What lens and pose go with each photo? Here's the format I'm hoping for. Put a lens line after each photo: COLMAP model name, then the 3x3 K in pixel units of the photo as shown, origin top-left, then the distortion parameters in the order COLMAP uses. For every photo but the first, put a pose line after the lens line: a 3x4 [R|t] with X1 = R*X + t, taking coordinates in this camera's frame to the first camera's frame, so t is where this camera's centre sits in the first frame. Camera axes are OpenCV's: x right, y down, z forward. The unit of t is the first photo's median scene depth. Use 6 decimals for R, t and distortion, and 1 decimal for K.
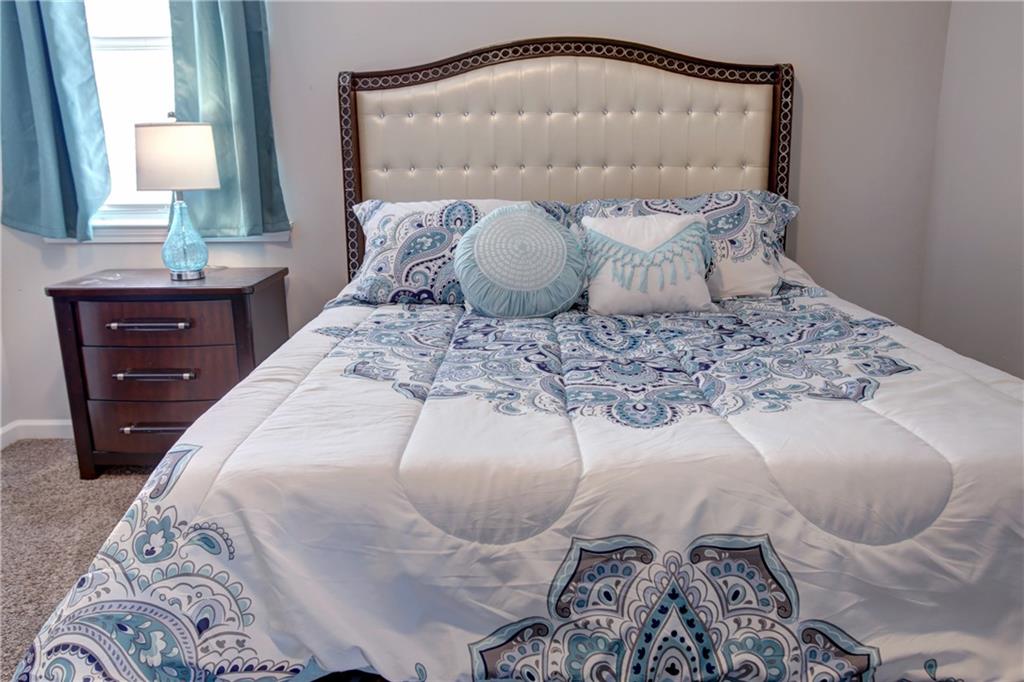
lens RADIAL K [[788.6, 0, 512.0], [0, 788.6, 341.0], [0, 0, 1]] dist [-0.040525, 0.059824]
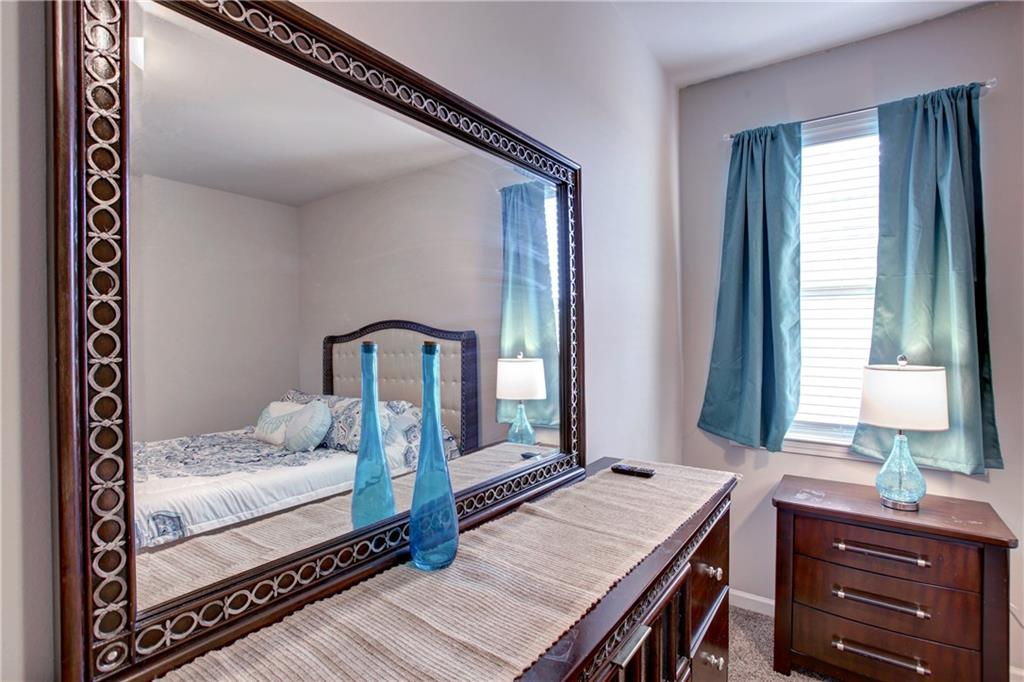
lens RADIAL K [[490.7, 0, 510.4], [0, 490.7, 336.5], [0, 0, 1]] dist [-0.078623, 0.034414]
pose [[0.834692, 0.015804, -0.550490, -0.513196], [-0.139784, 0.972933, -0.184018, -0.113449], [0.532681, 0.230548, 0.814309, 0.144720]]
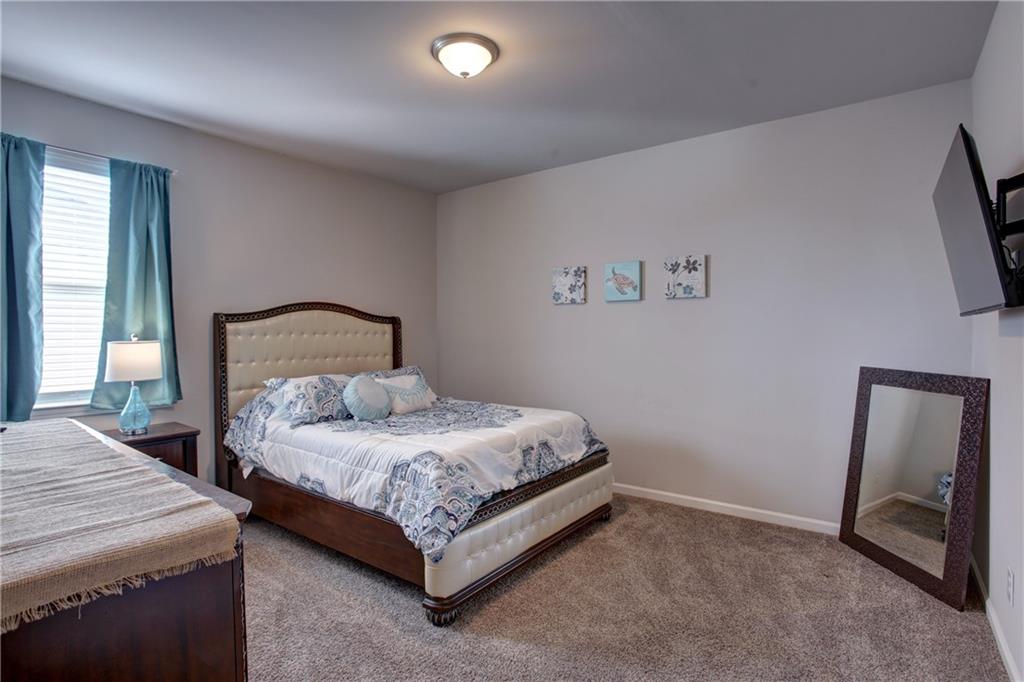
lens RADIAL K [[514.7, 0, 515.7], [0, 514.7, 330.6], [0, 0, 1]] dist [-0.084778, 0.041632]
pose [[0.578454, 0.009621, 0.815658, -0.804508], [0.188344, 0.971336, -0.145029, 0.010736], [-0.793674, 0.237516, 0.560061, -0.249259]]
